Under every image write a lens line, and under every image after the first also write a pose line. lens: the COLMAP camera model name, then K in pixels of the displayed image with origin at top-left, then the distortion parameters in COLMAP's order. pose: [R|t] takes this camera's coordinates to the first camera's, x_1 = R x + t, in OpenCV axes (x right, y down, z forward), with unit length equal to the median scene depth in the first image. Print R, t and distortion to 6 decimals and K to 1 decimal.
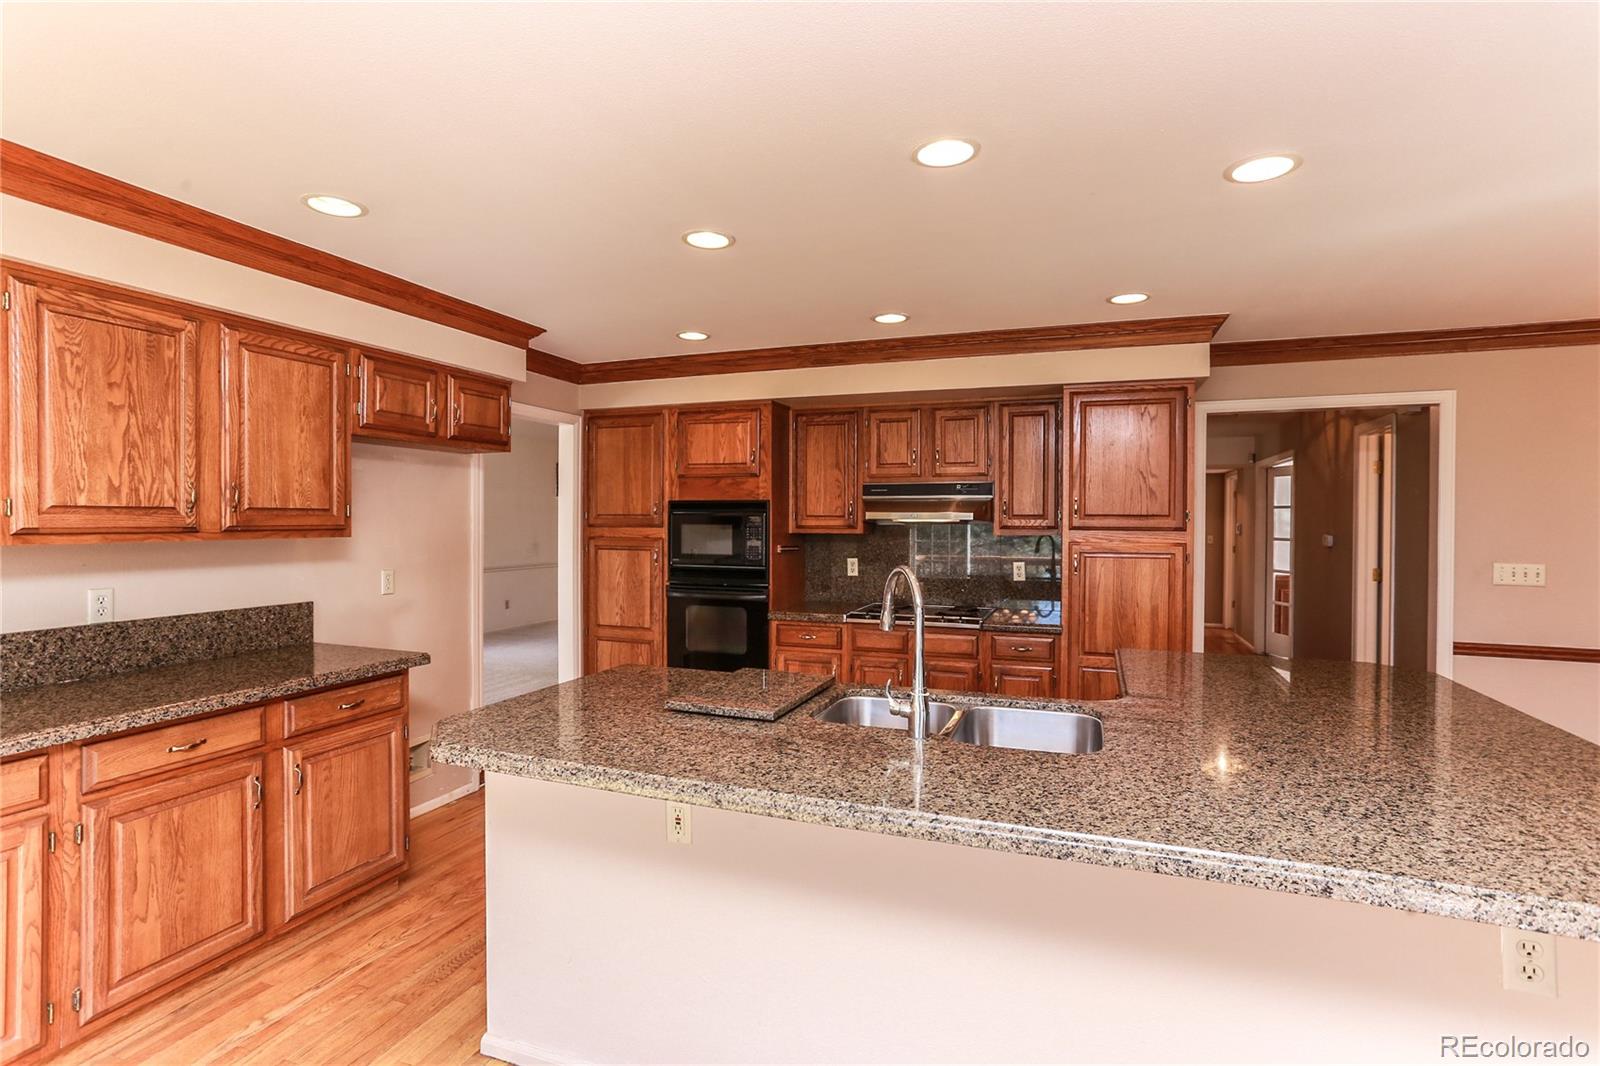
lens RADIAL K [[776.1, 0, 842.2], [0, 776.1, 517.1], [0, 0, 1]] dist [0.001100, 0.004429]
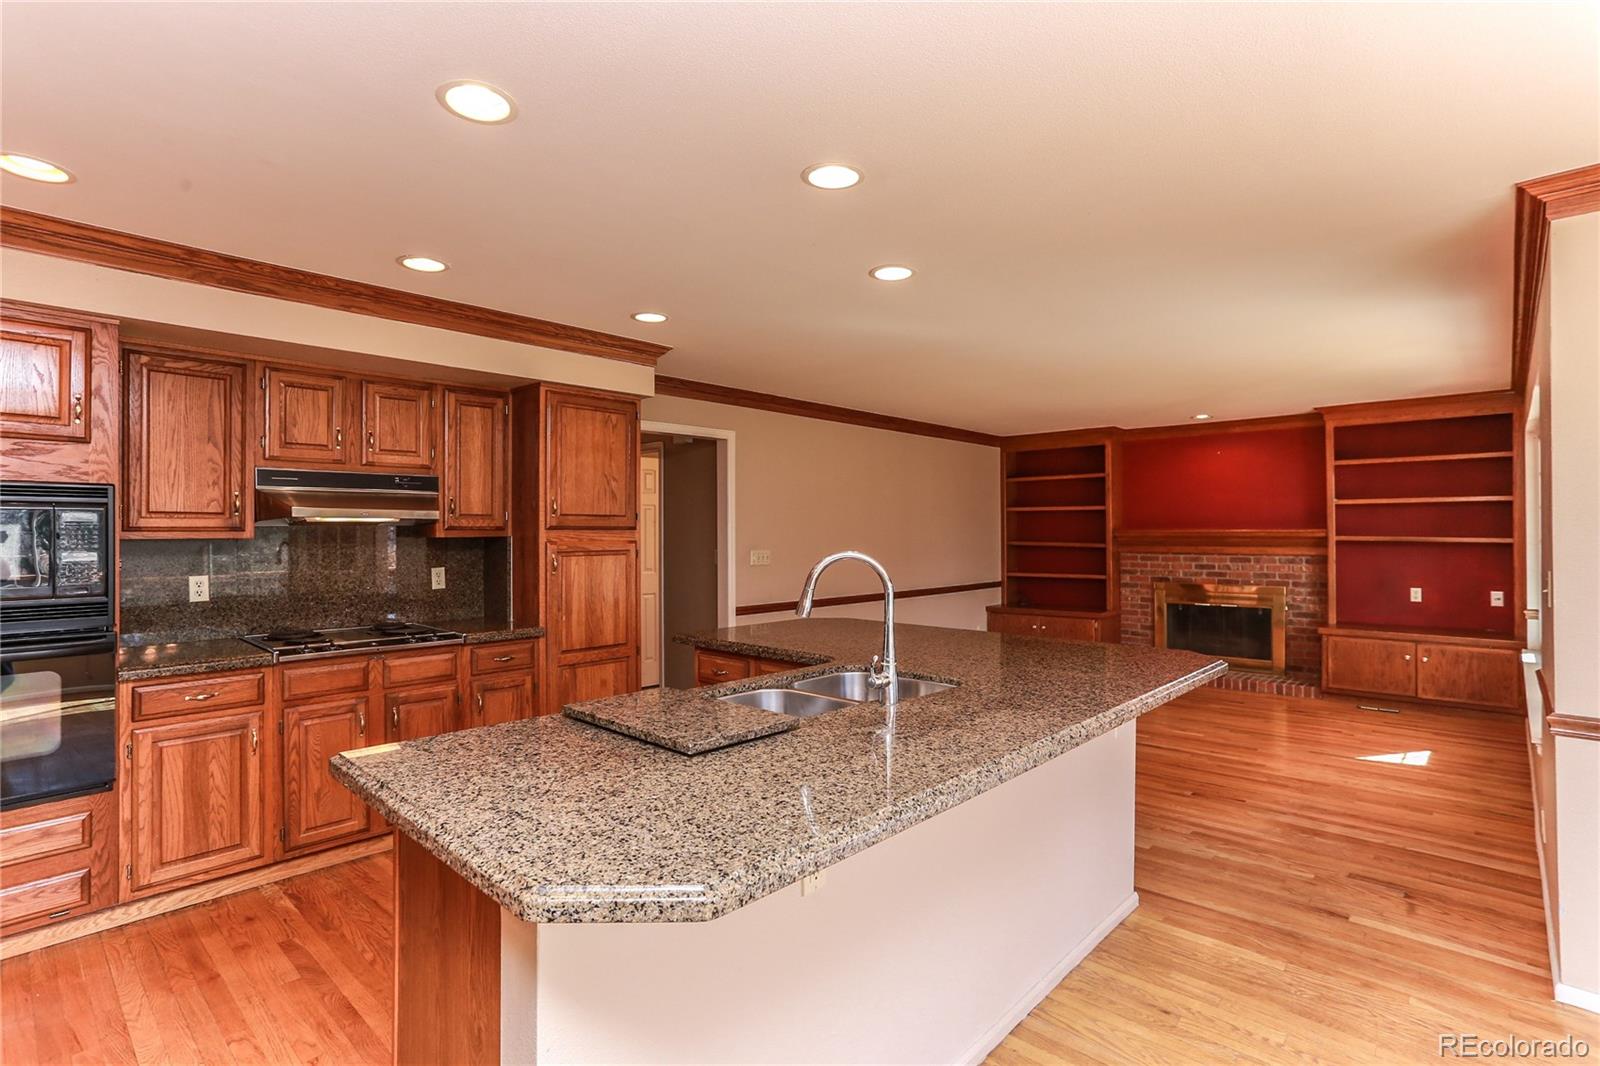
lens RADIAL K [[776.1, 0, 789.3], [0, 776.1, 518.7], [0, 0, 1]] dist [0.001100, 0.004429]
pose [[0.440115, 0.006558, 0.897917, -0.421214], [-0.002496, 0.999978, -0.006080, 0.006869], [-0.897938, 0.000434, 0.440122, 0.267515]]
